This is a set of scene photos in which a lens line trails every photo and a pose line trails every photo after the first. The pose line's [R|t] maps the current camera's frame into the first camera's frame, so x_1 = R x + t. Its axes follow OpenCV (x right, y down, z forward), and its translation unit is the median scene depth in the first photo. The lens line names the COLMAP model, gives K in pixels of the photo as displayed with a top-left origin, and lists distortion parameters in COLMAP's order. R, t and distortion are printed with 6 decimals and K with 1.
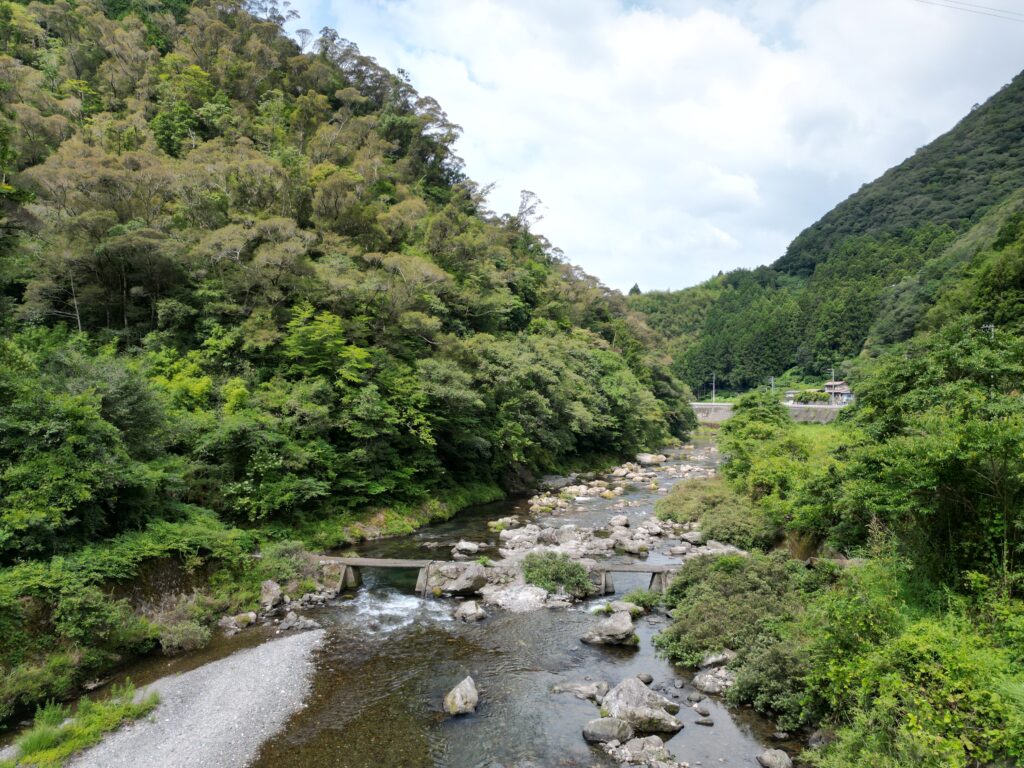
lens RADIAL K [[710.6, 0, 512.0], [0, 710.6, 384.0], [0, 0, 1]] dist [0.004403, -0.003576]
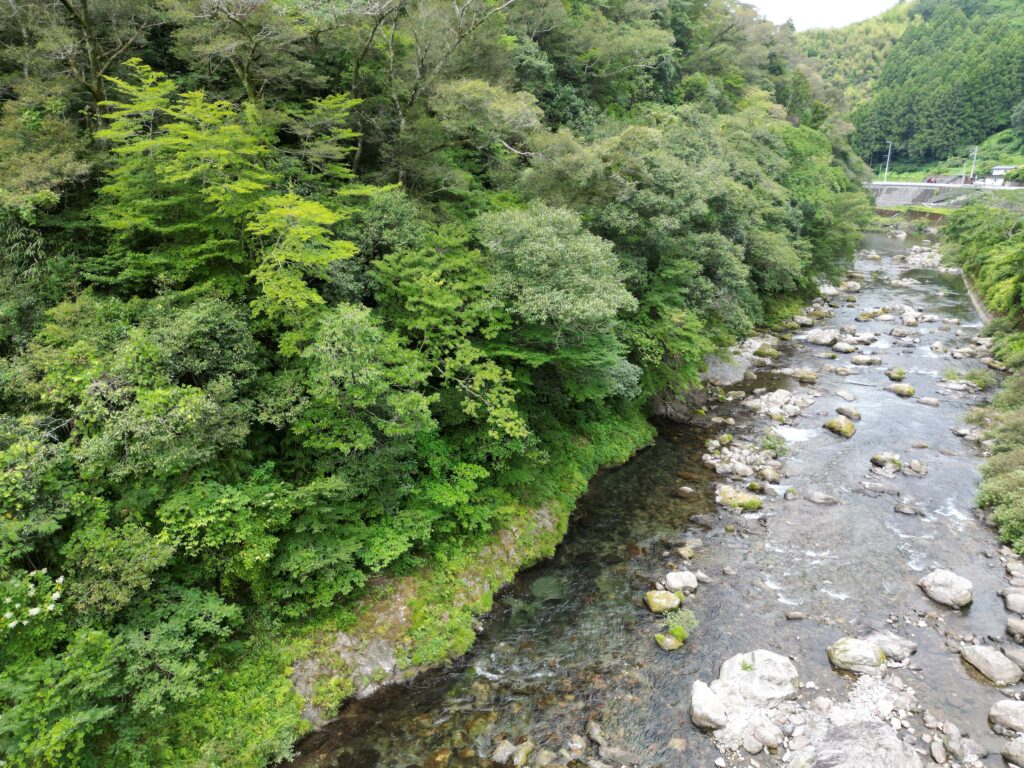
lens RADIAL K [[710.6, 0, 512.0], [0, 710.6, 384.0], [0, 0, 1]] dist [0.004403, -0.003576]
pose [[0.990599, 0.031782, -0.133054, -0.035288], [0.012185, 0.948271, 0.317228, -0.040344], [0.136253, -0.315867, 0.938969, 0.352941]]
